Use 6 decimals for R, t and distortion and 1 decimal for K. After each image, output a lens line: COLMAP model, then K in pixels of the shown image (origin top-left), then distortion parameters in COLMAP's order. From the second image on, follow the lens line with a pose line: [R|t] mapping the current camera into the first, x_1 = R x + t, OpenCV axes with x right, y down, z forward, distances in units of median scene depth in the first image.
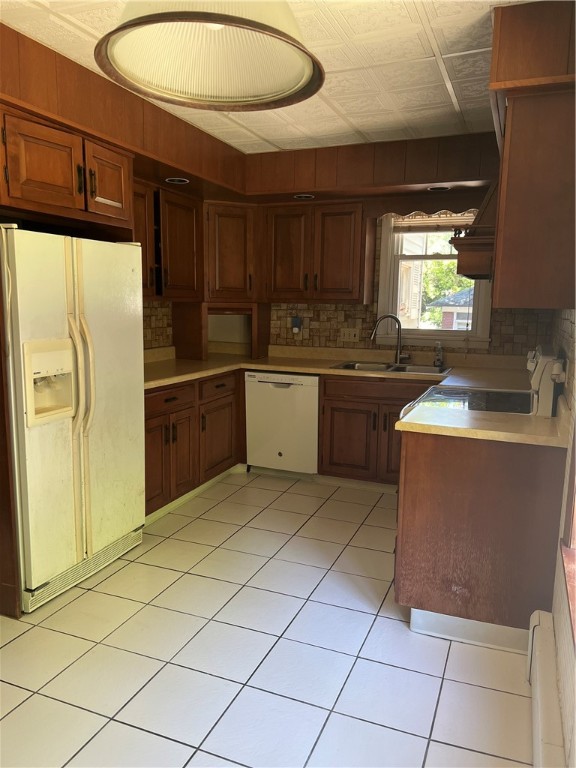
lens RADIAL K [[575.6, 0, 282.4], [0, 575.6, 395.3], [0, 0, 1]] dist [0.051578, -0.051027]
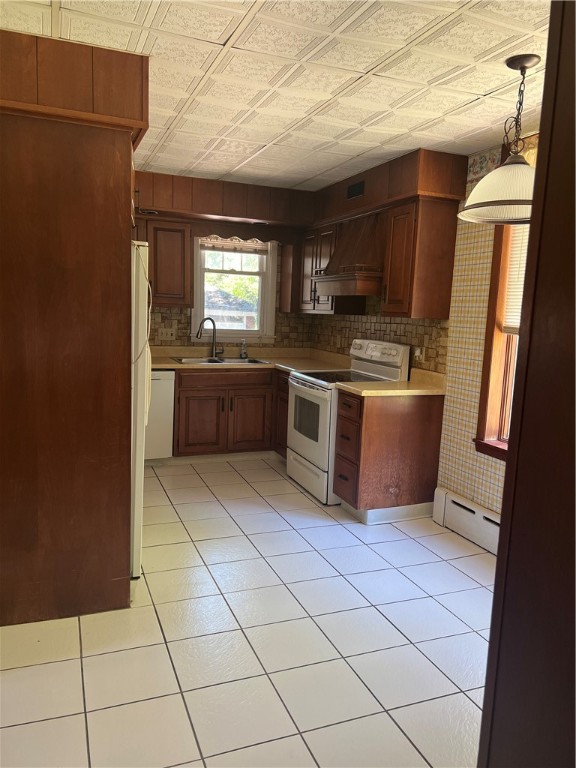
lens RADIAL K [[584.3, 0, 288.0], [0, 584.3, 384.0], [0, 0, 1]] dist [0.044859, -0.002313]
pose [[0.713827, -0.073240, 0.696481, -0.558593], [0.083349, 0.996333, 0.019346, -0.009666], [-0.695344, 0.044242, 0.717314, 0.006997]]
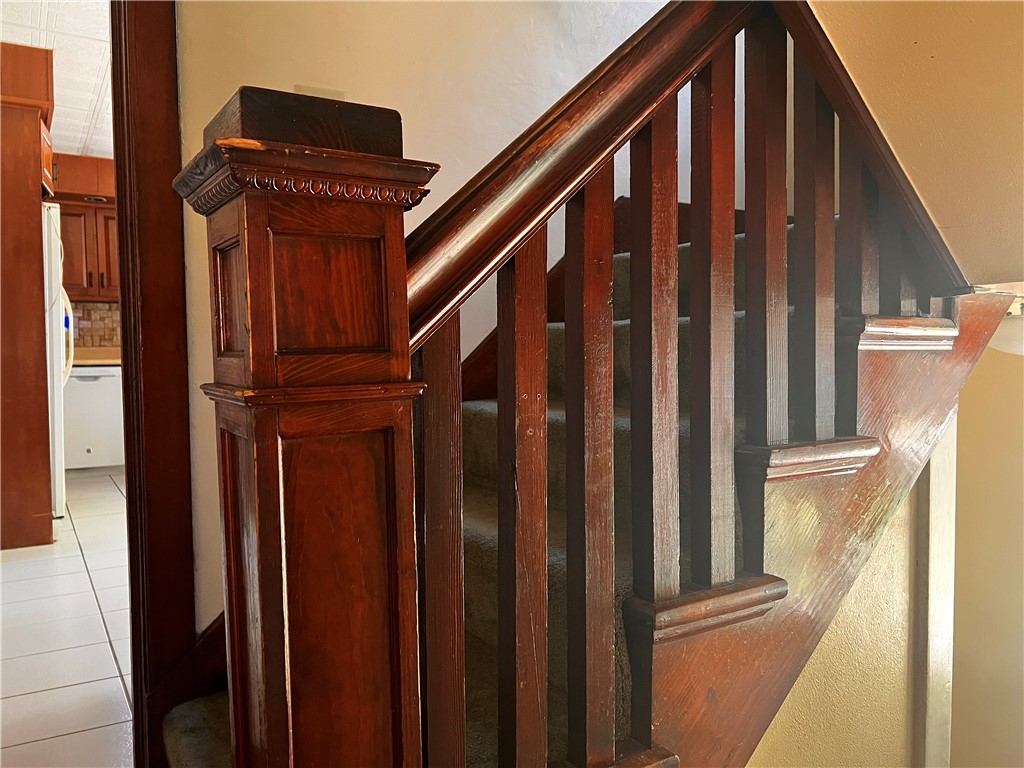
lens RADIAL K [[767.5, 0, 512.0], [0, 767.5, 384.0], [0, 0, 1]] dist [0.051578, -0.051027]
pose [[0.565839, -0.045956, 0.823234, -0.676593], [0.147516, 0.987978, -0.046241, 0.158501], [-0.811212, 0.147605, 0.565816, -0.348032]]
